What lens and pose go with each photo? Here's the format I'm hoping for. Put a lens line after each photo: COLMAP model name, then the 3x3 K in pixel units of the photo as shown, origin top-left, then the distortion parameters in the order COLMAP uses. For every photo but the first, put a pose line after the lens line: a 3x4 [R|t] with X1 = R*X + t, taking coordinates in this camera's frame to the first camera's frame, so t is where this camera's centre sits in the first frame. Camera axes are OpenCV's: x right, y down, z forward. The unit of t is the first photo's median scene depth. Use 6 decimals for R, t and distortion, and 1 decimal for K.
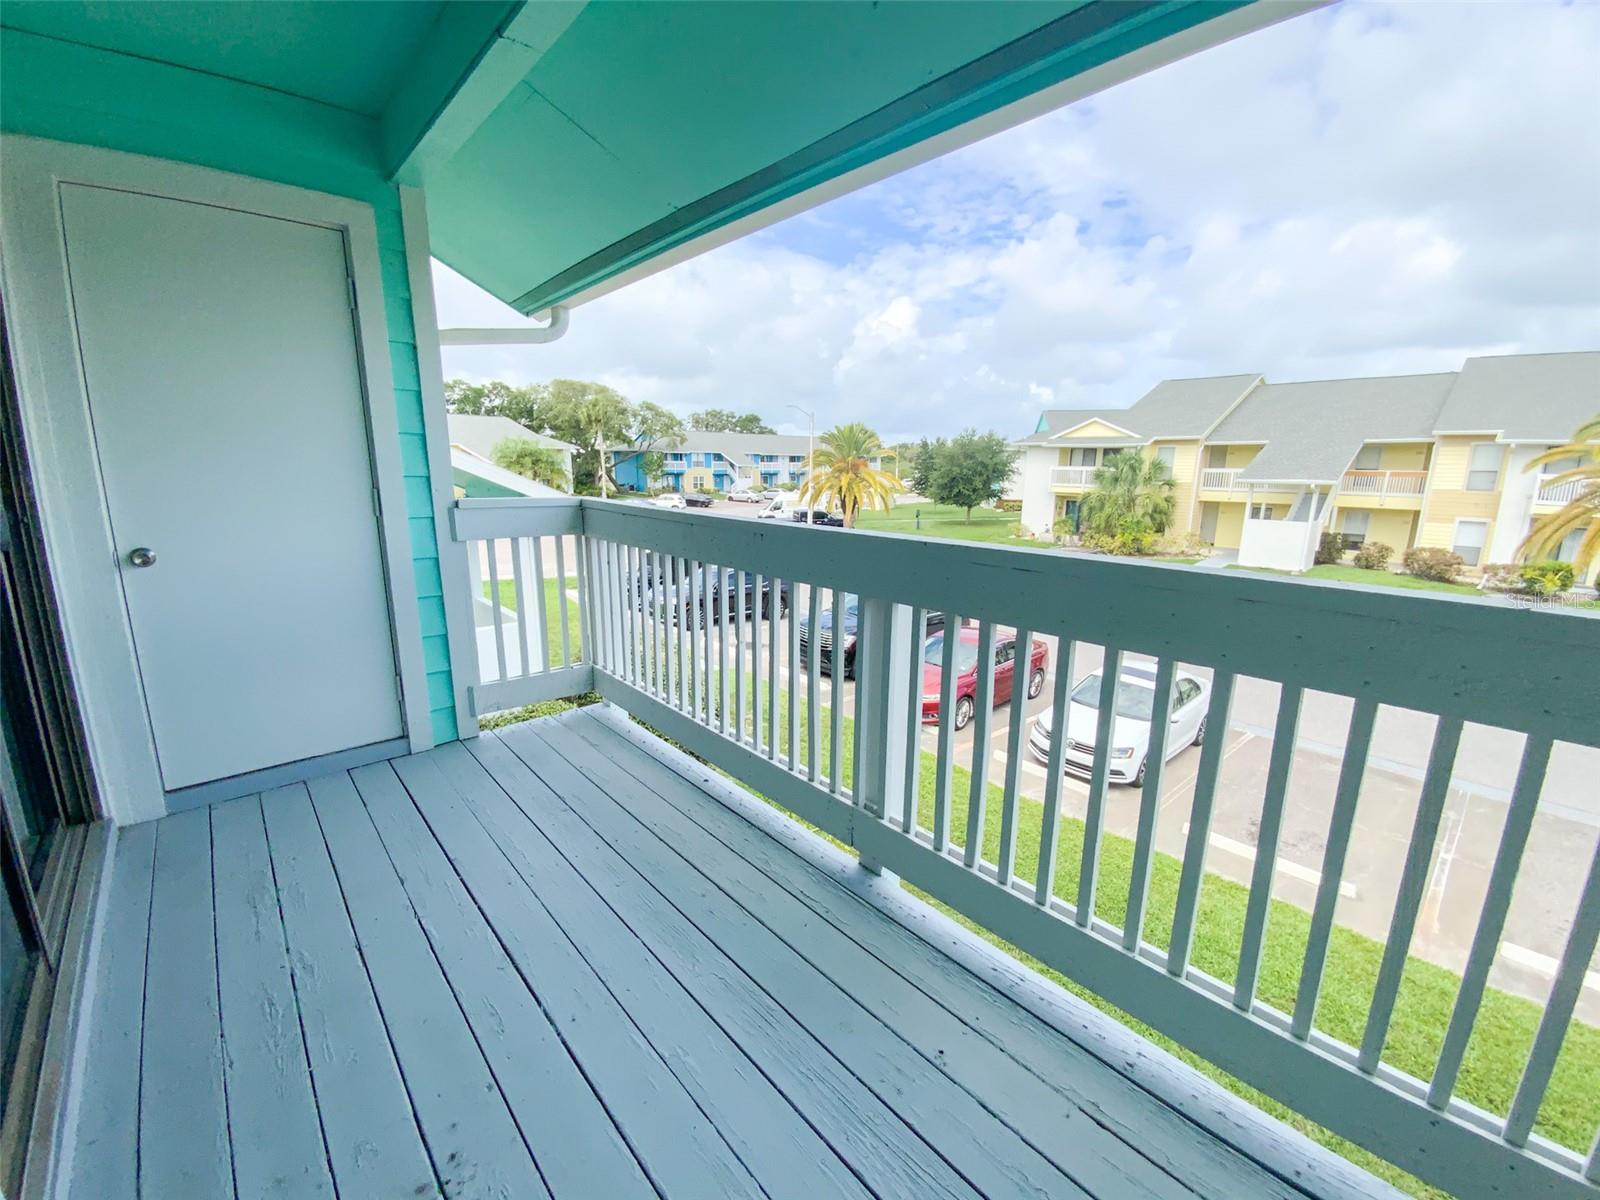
lens RADIAL K [[650.3, 0, 786.7], [0, 650.3, 595.3], [0, 0, 1]] dist [-0.011742, -0.005700]
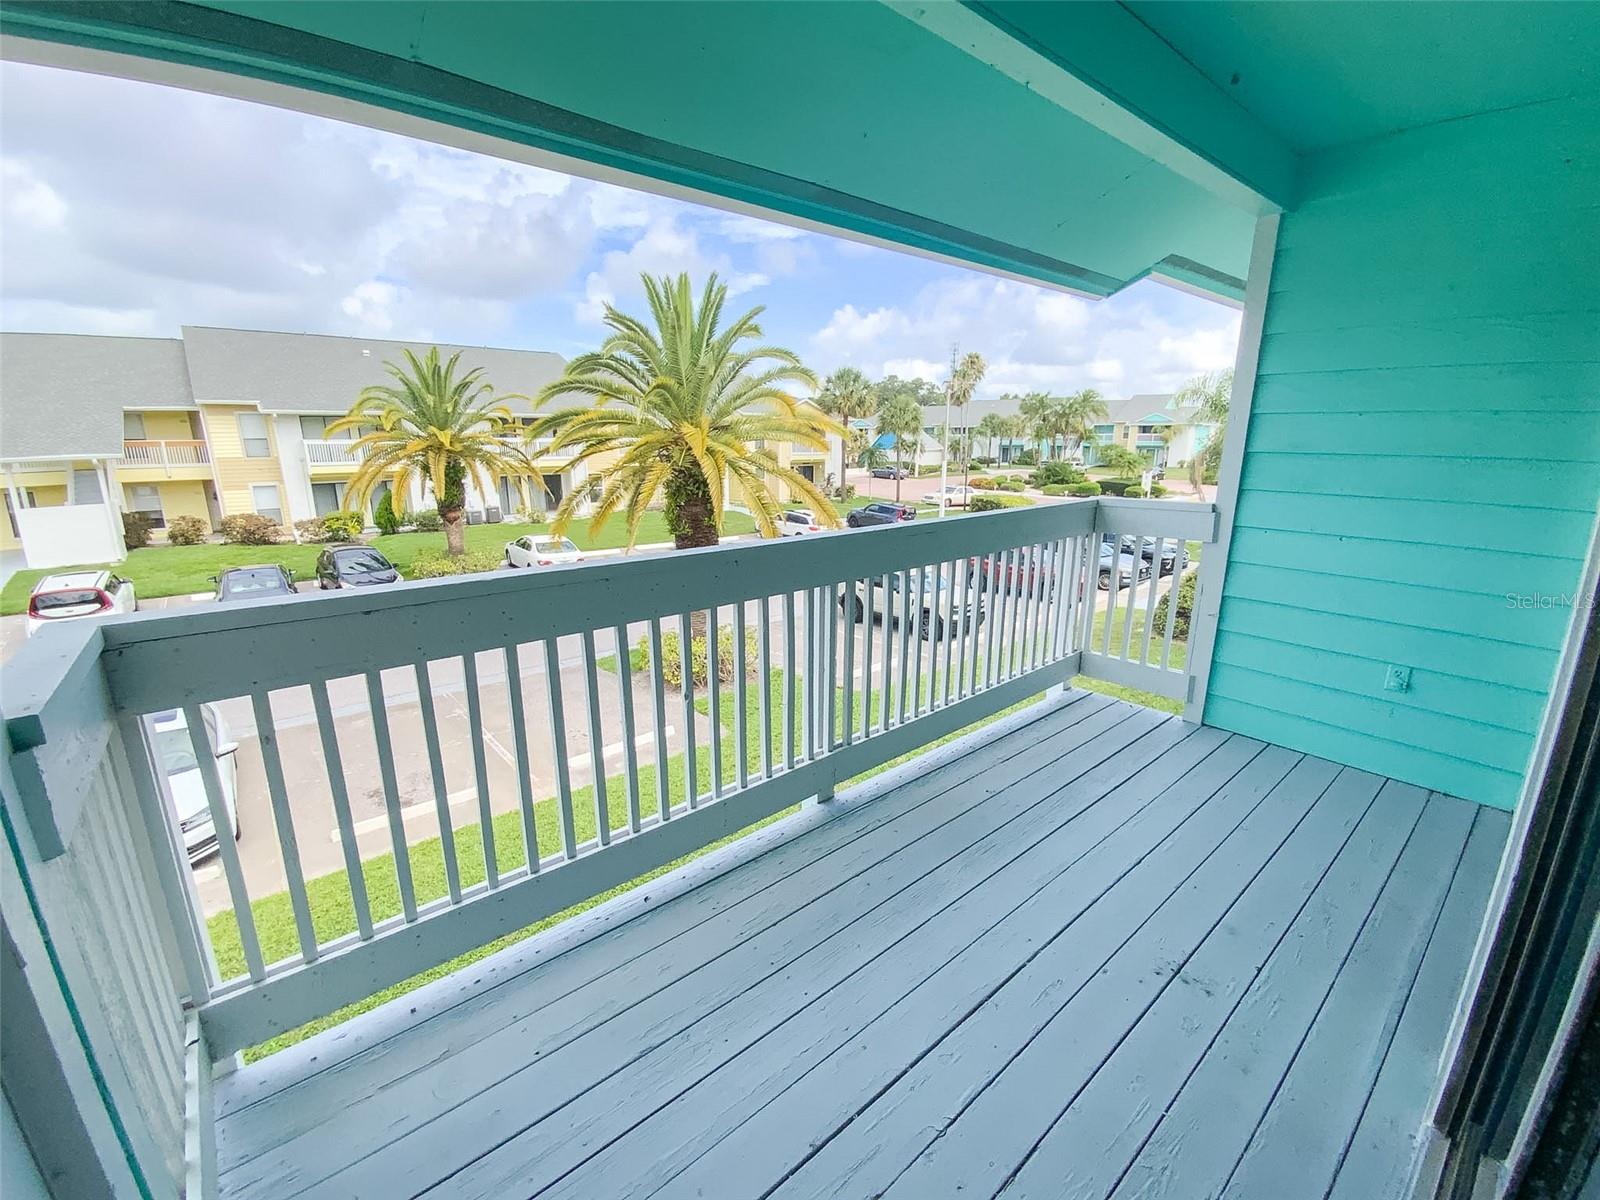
lens RADIAL K [[683.0, 0, 796.1], [0, 683.0, 595.4], [0, 0, 1]] dist [-0.000654, -0.005263]
pose [[0.008459, -0.235115, 0.971931, -0.106307], [0.197262, 0.953258, 0.228881, -0.027407], [-0.980314, 0.189789, 0.054443, 0.089882]]
